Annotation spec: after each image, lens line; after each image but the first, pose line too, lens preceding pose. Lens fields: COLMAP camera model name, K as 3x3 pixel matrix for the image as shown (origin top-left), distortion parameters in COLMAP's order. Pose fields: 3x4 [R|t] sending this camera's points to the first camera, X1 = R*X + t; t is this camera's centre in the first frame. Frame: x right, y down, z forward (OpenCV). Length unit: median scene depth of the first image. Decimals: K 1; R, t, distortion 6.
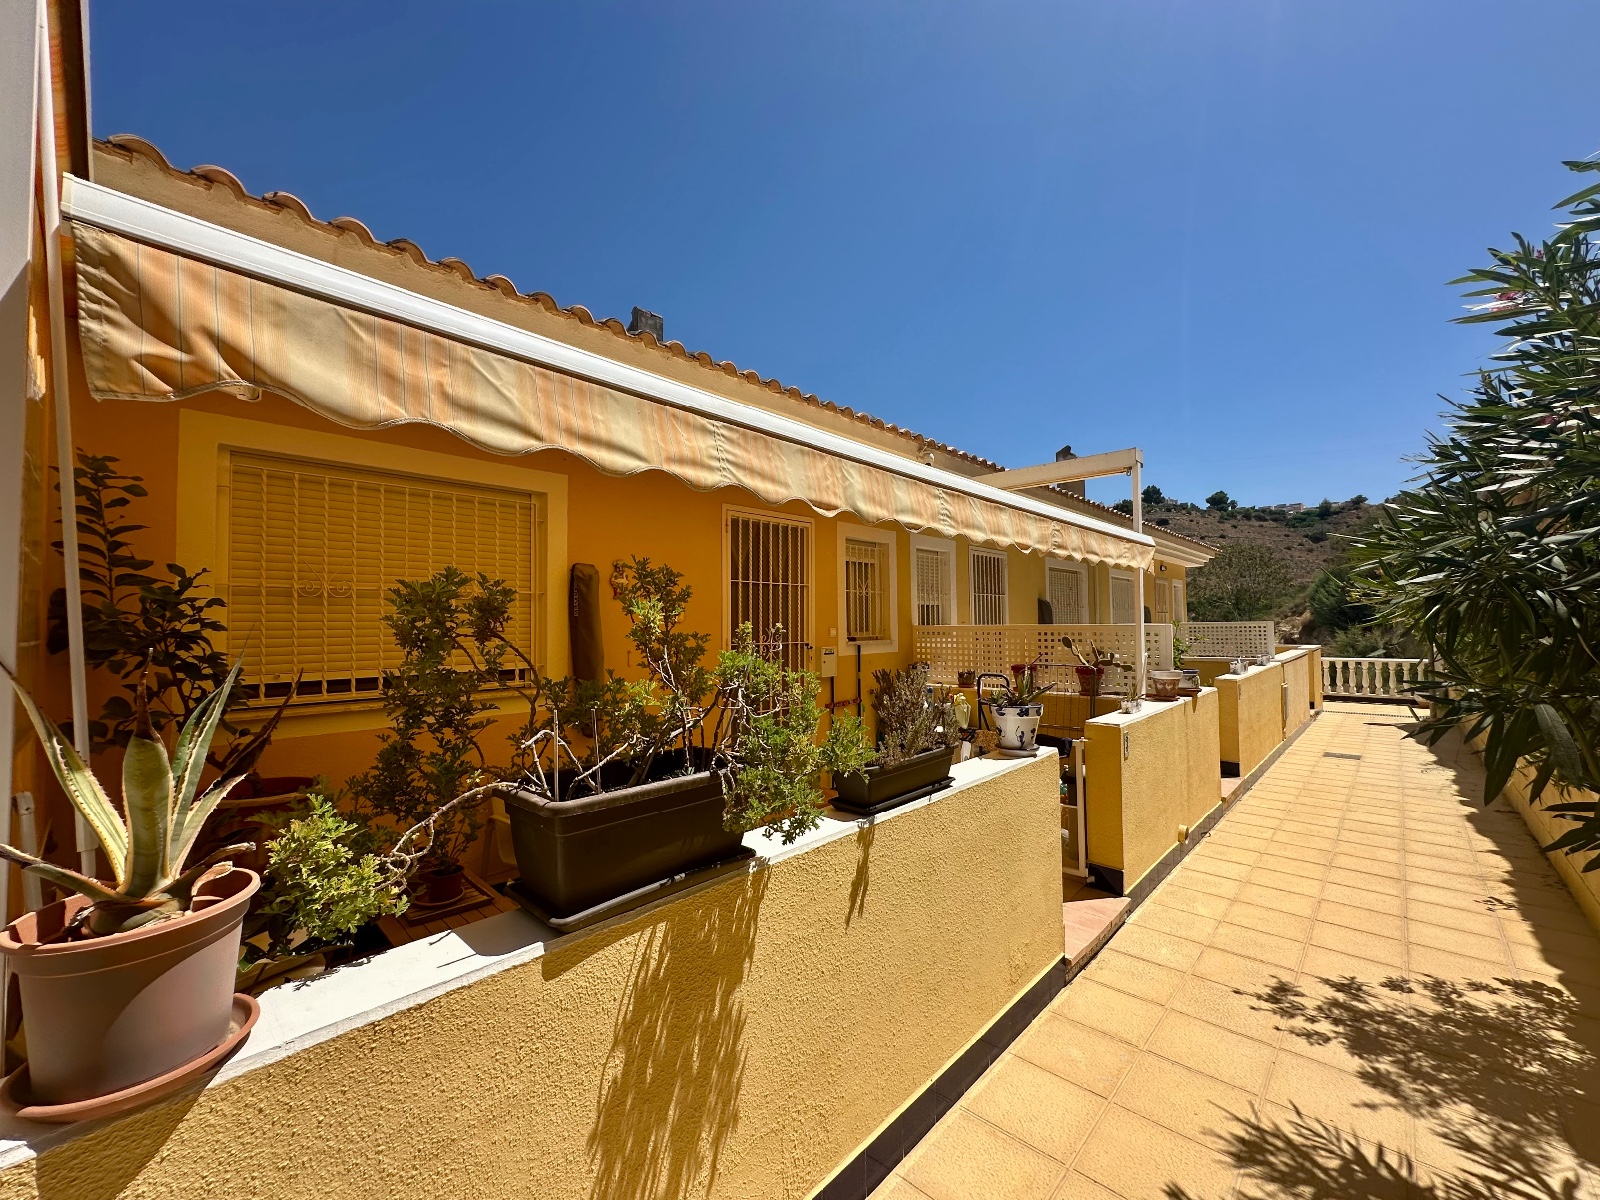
lens RADIAL K [[642.7, 0, 801.2], [0, 642.7, 601.8], [0, 0, 1]] dist [0.001931, 0.000252]
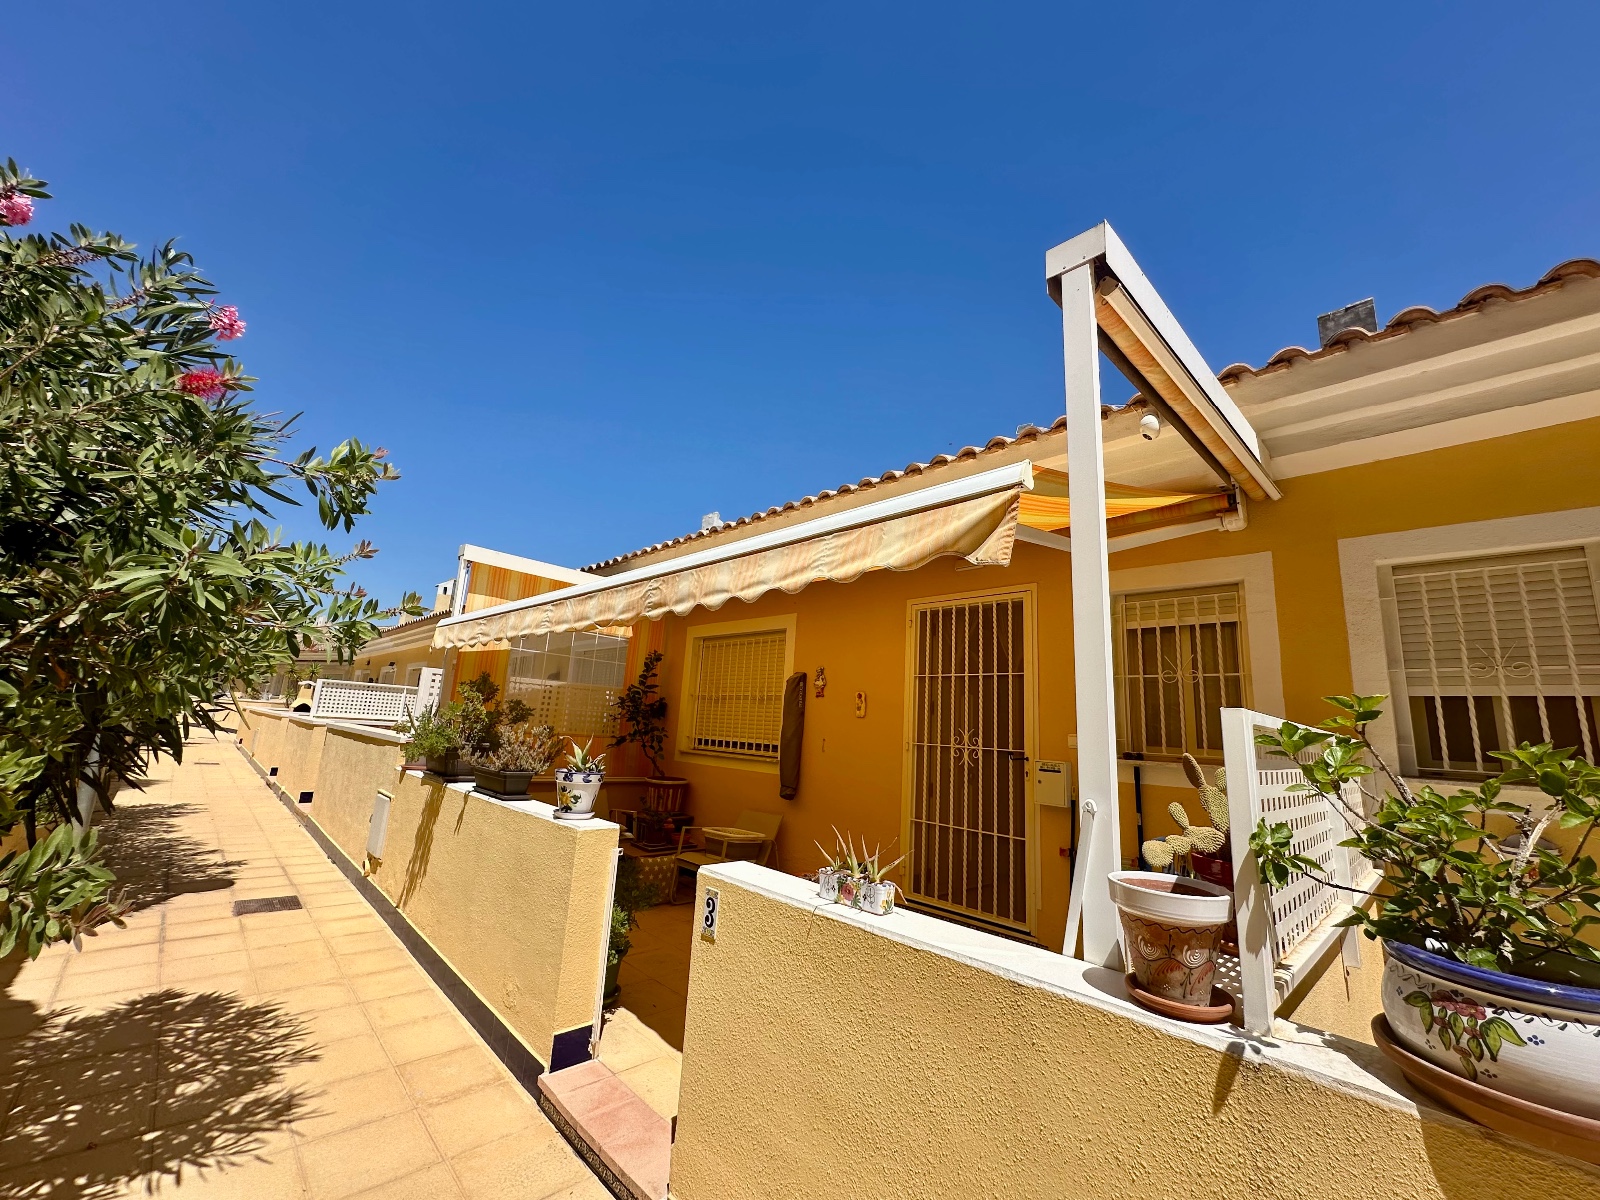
lens RADIAL K [[642.7, 0, 802.7], [0, 642.7, 600.2], [0, 0, 1]] dist [0.001931, 0.000252]
pose [[-0.072011, -0.192912, -0.978570, 1.600993], [-0.026512, 0.981141, -0.191468, 0.084655], [0.997051, 0.012156, -0.075768, 1.638908]]
